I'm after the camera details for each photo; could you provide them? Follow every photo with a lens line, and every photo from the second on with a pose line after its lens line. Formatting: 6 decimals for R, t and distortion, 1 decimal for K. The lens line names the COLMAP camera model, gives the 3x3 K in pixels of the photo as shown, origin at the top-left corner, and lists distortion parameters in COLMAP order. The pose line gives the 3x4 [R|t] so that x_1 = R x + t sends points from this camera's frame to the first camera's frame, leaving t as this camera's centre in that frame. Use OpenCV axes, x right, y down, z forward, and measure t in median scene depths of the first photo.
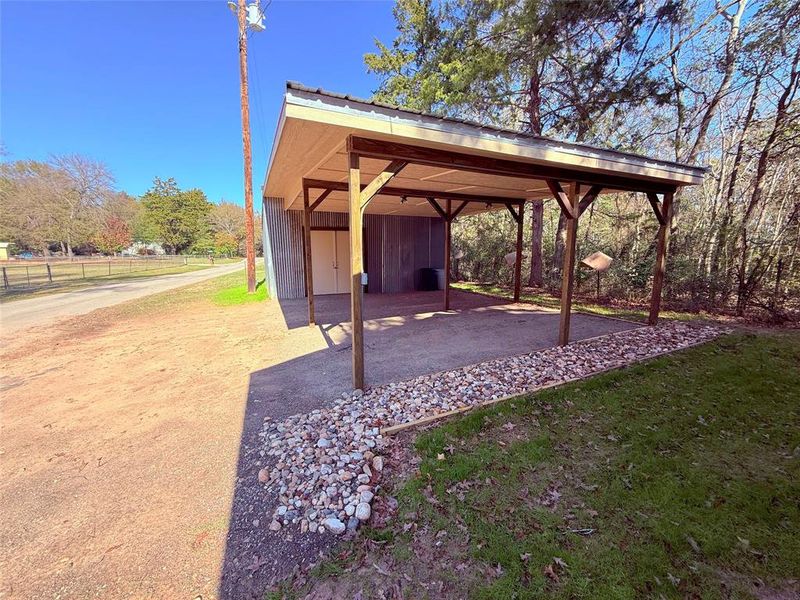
lens RADIAL K [[317.0, 0, 397.5], [0, 317.0, 300.5], [0, 0, 1]] dist [-0.002152, -0.000015]
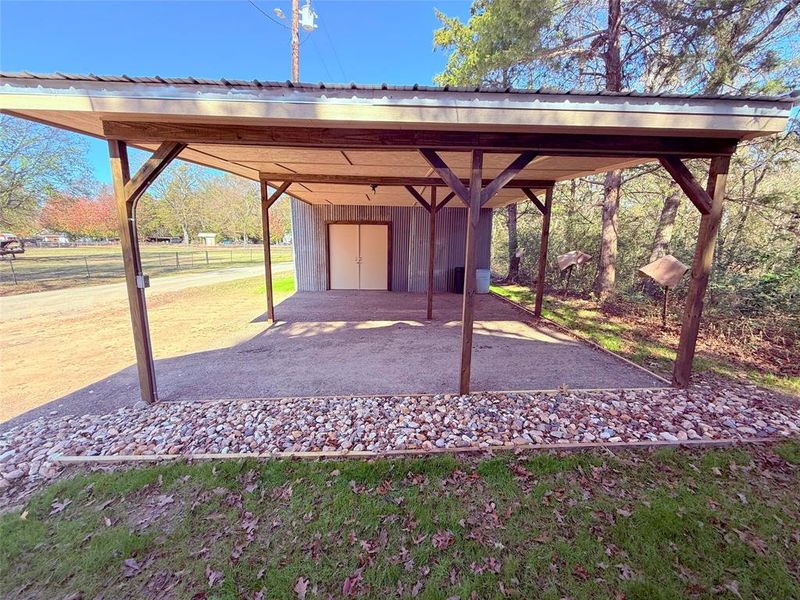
lens RADIAL K [[317.0, 0, 397.5], [0, 317.0, 300.5], [0, 0, 1]] dist [-0.002152, -0.000015]
pose [[0.922450, 0.086273, -0.376356, 0.563178], [-0.078220, 0.996262, 0.036658, -0.064880], [0.378111, -0.004376, 0.925750, 0.280510]]
